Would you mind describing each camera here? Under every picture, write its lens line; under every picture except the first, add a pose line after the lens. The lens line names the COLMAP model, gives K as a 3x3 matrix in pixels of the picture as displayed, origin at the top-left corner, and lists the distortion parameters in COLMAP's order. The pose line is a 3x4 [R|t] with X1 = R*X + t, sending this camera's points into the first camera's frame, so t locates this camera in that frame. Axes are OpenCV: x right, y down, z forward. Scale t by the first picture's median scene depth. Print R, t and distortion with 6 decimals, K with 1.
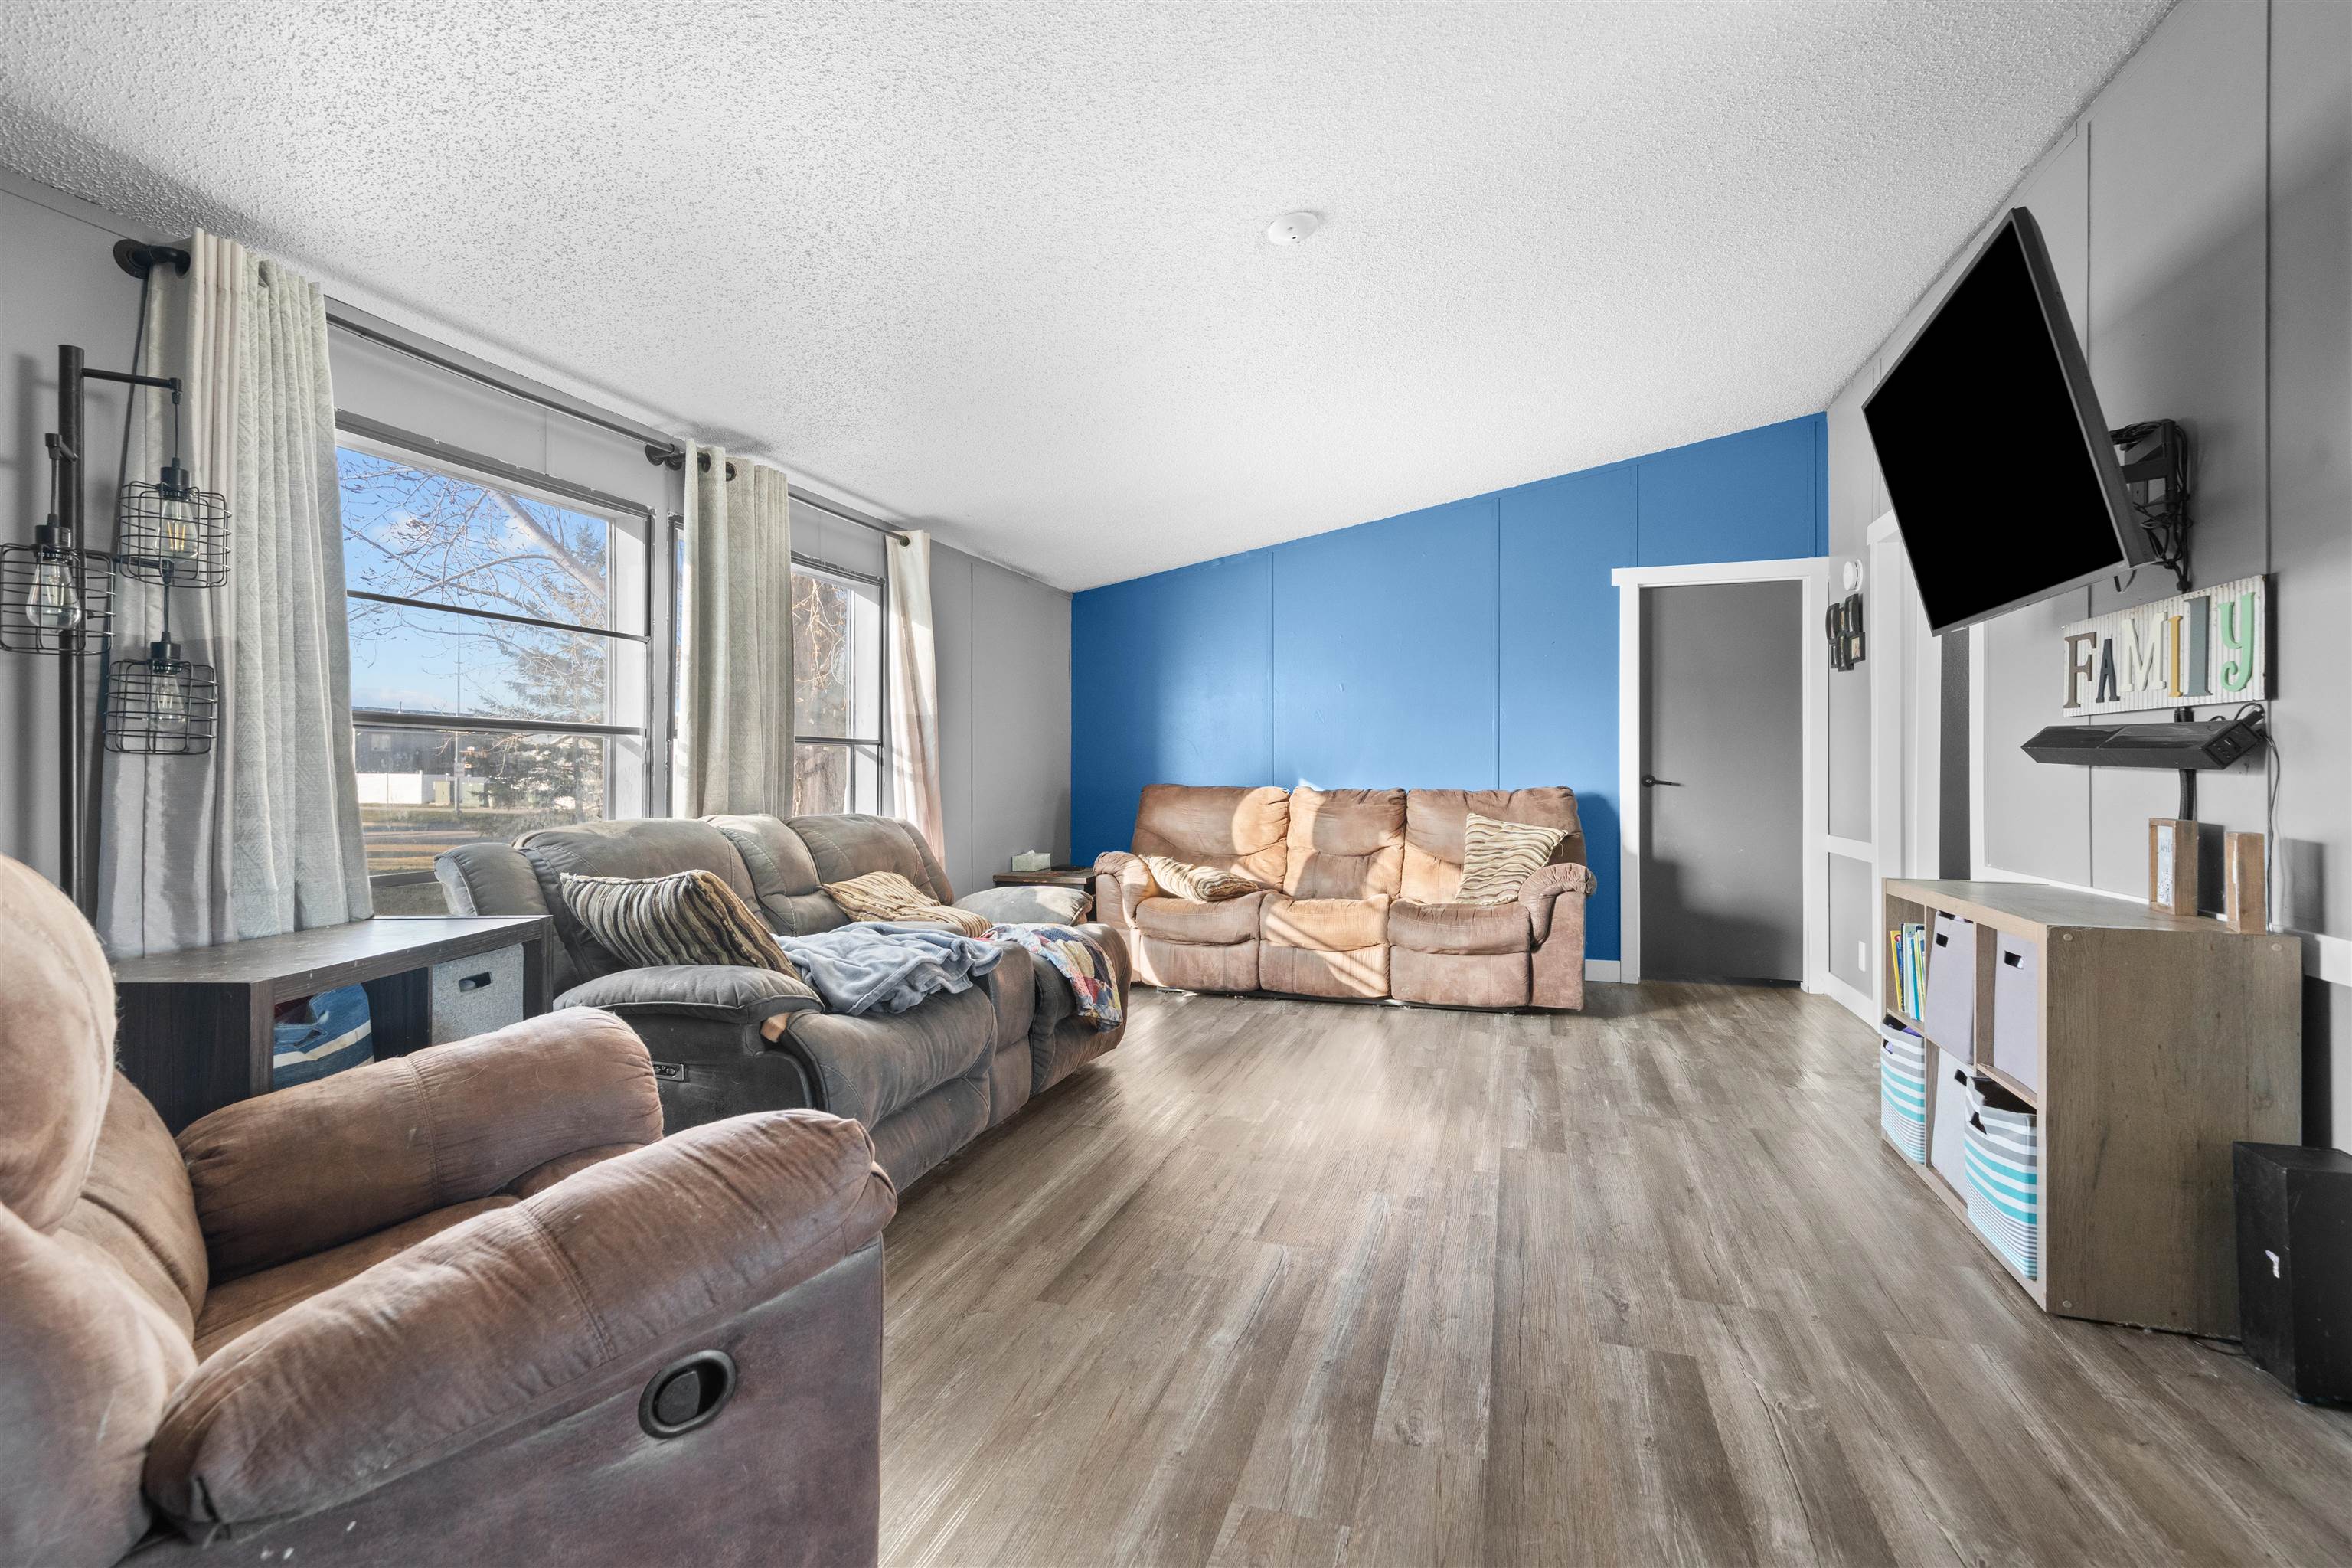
lens RADIAL K [[1064.7, 0, 1172.2], [0, 1064.7, 766.9], [0, 0, 1]] dist [0.000275, -0.000221]
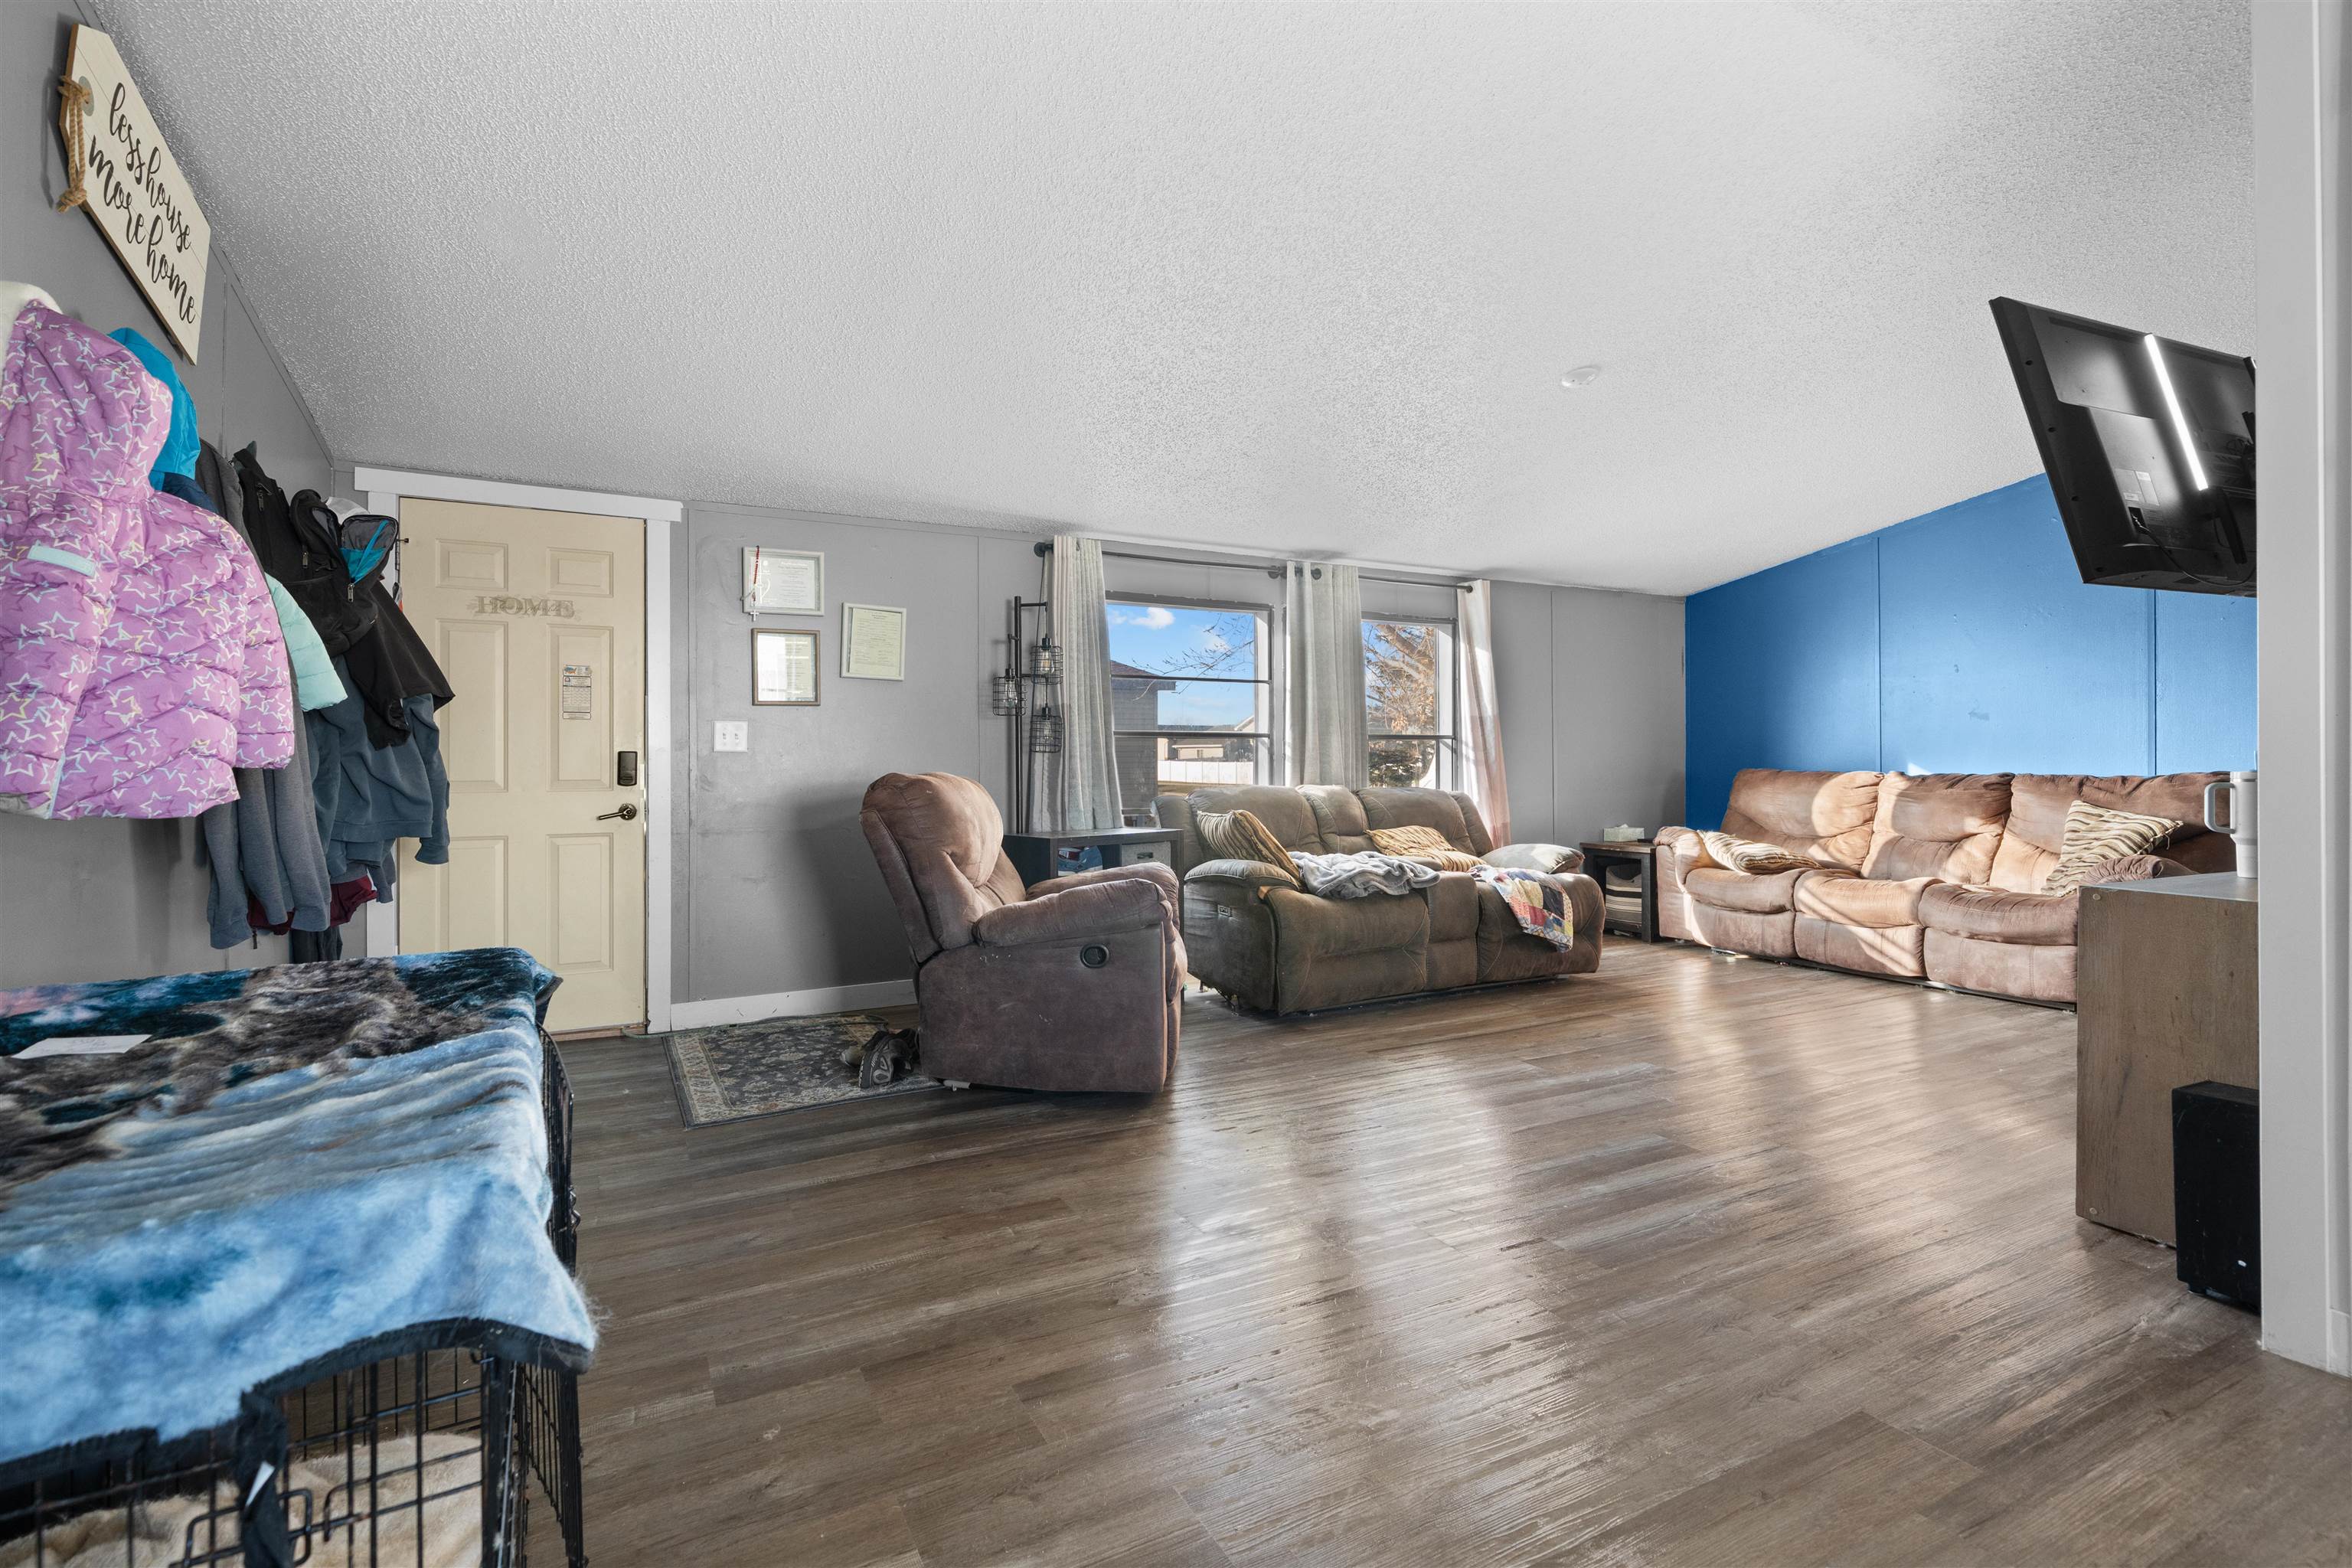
lens RADIAL K [[1064.7, 0, 1169.1], [0, 1064.7, 773.4], [0, 0, 1]] dist [0.000275, -0.000221]
pose [[0.713005, 0.005303, -0.701139, 0.411706], [0.007318, 0.999861, 0.015004, 0.000521], [0.701121, -0.015829, 0.712867, -0.234157]]
